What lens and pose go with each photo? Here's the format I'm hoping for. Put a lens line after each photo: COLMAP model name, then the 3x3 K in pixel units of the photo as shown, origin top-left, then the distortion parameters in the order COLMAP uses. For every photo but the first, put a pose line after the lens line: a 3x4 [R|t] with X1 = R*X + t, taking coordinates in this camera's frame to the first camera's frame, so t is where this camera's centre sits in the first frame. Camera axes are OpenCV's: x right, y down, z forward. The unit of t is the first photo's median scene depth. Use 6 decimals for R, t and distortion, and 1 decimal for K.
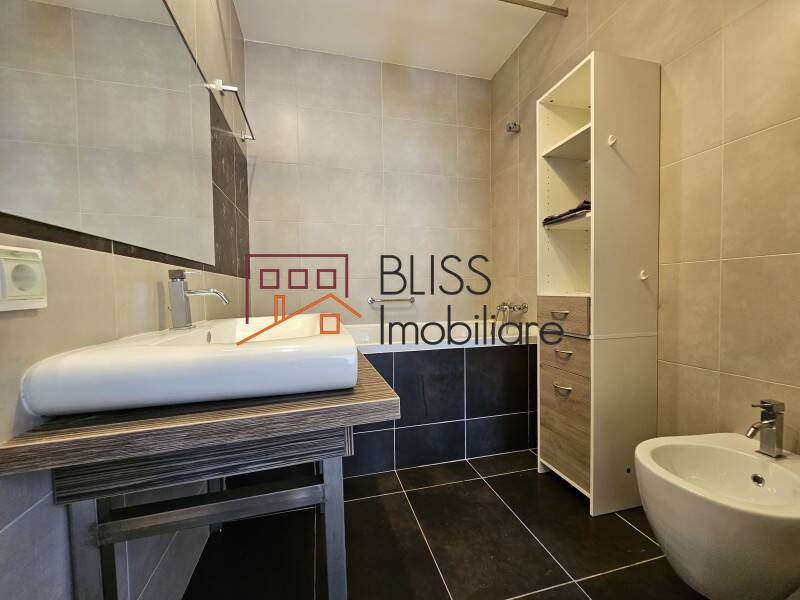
lens RADIAL K [[323.6, 0, 403.5], [0, 323.6, 302.0], [0, 0, 1]] dist [-0.000297, -0.000012]
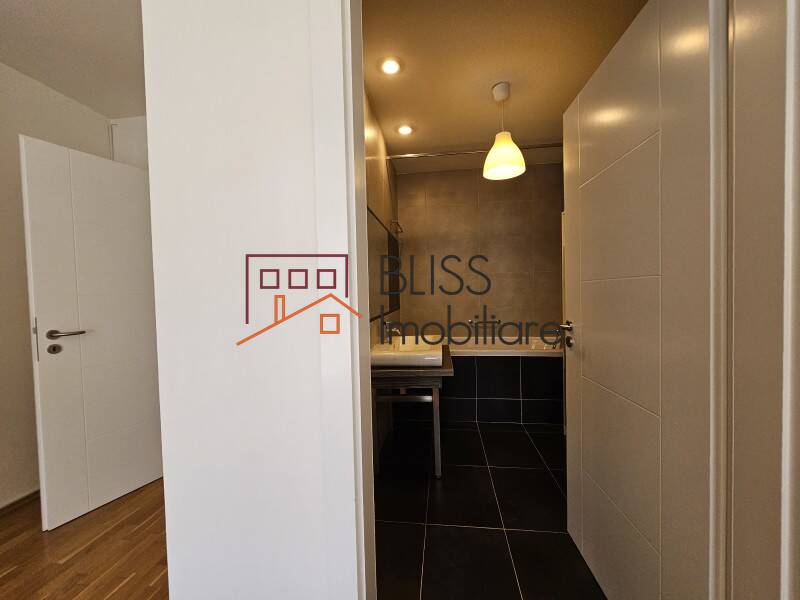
lens RADIAL K [[323.6, 0, 403.5], [0, 323.6, 302.0], [0, 0, 1]] dist [-0.000297, -0.000012]
pose [[0.928703, 0.007566, -0.370748, 0.563446], [-0.006385, 0.999970, 0.004411, -0.330484], [0.370770, -0.001730, 0.928723, -1.789636]]
